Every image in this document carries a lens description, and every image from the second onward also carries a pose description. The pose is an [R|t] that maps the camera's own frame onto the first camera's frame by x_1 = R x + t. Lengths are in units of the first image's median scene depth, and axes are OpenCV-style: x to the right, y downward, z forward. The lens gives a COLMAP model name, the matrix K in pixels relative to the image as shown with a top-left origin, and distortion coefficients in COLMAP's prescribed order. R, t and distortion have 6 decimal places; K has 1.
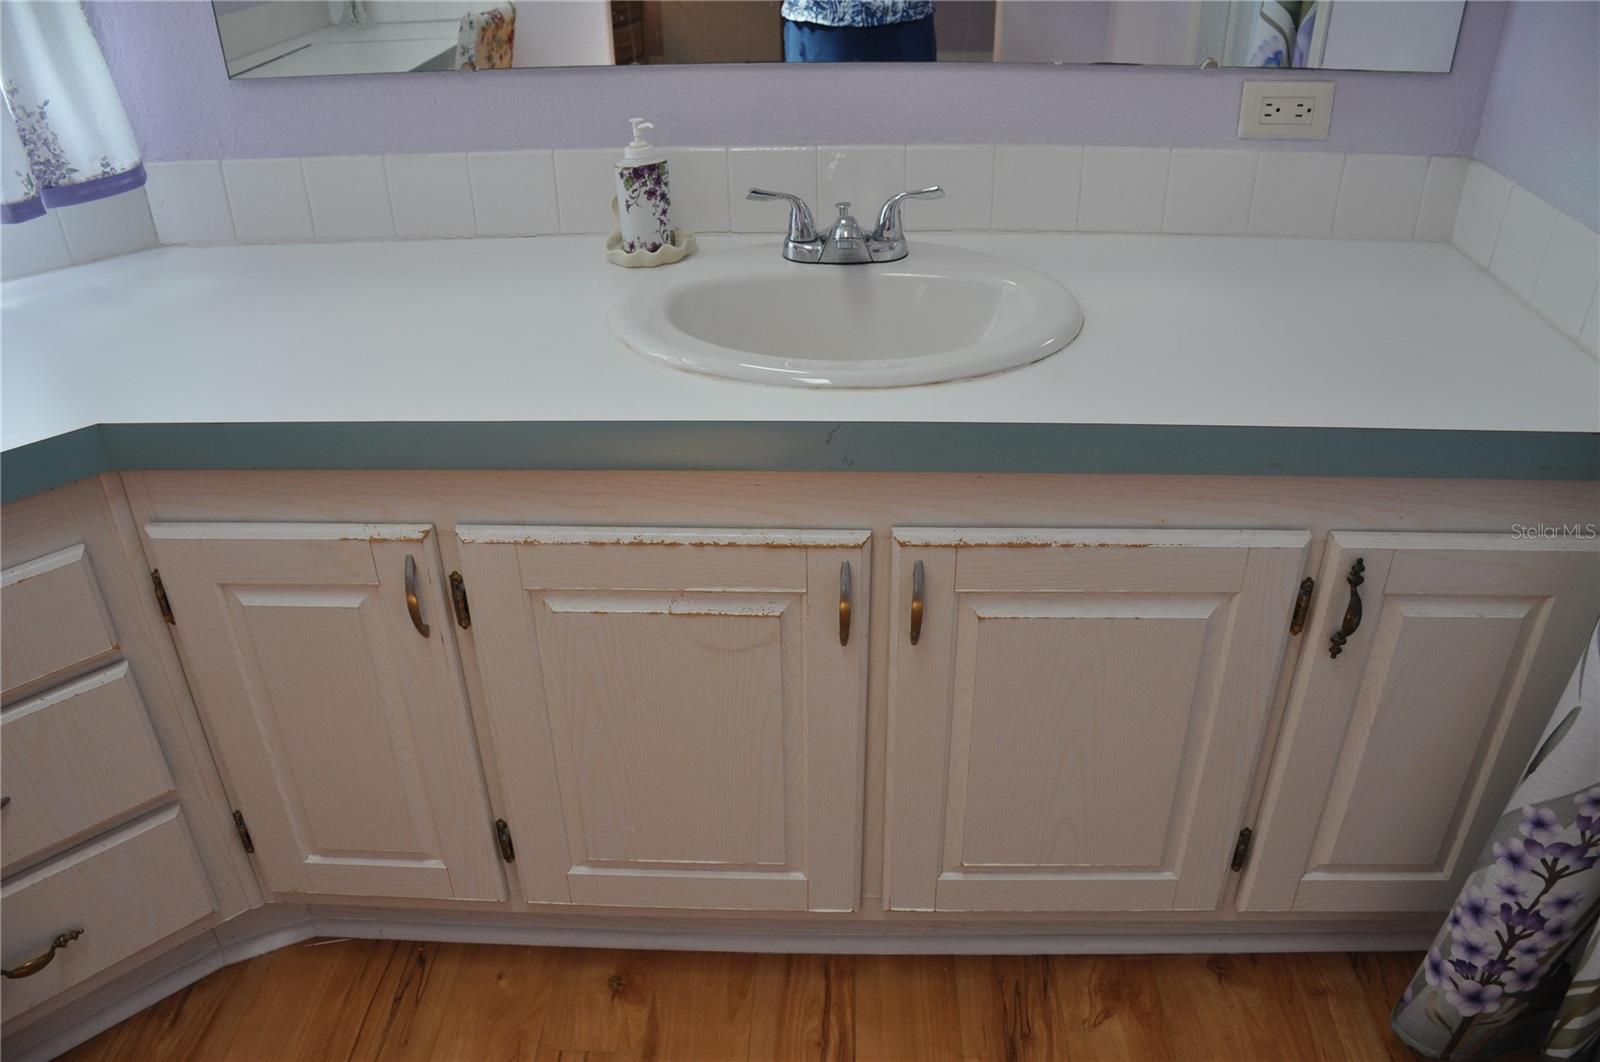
lens RADIAL K [[1224.3, 0, 811.0], [0, 1224.3, 528.9], [0, 0, 1]] dist [-0.137988, 0.067244]
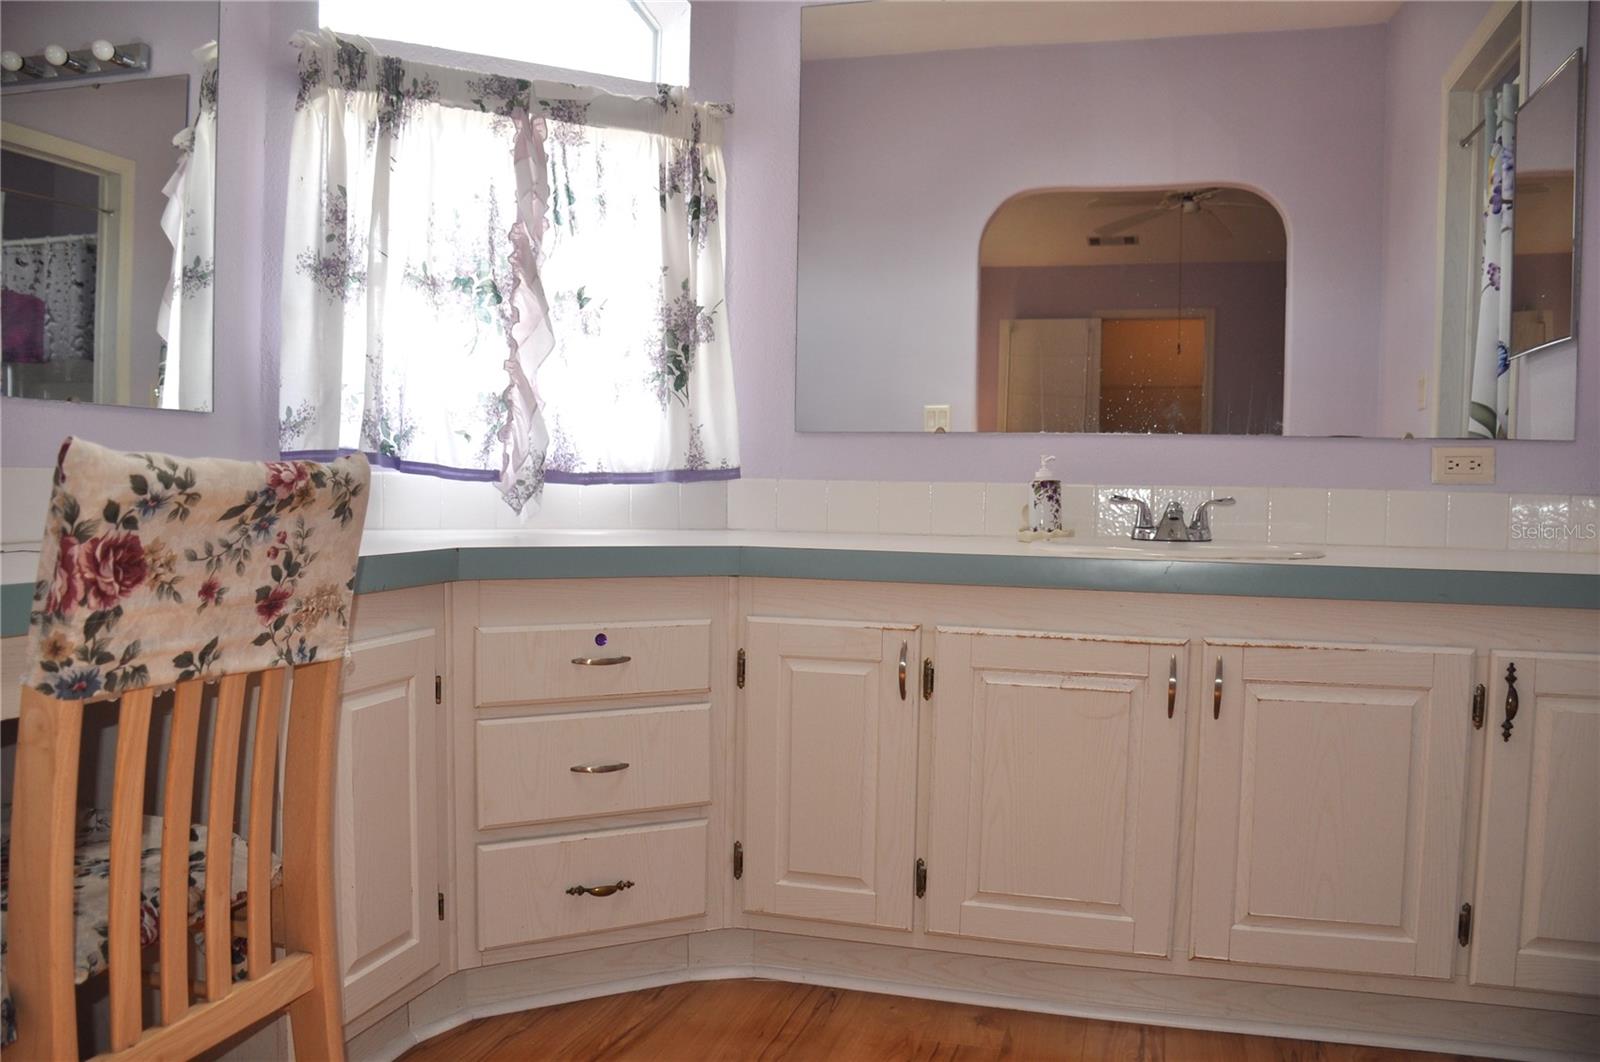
lens RADIAL K [[1224.3, 0, 804.2], [0, 1224.3, 531.8], [0, 0, 1]] dist [-0.137988, 0.067244]
pose [[0.968224, 0.038028, -0.247177, -0.048559], [-0.151159, 0.876382, -0.457280, 0.595039], [0.199233, 0.480112, 0.854282, -0.471944]]
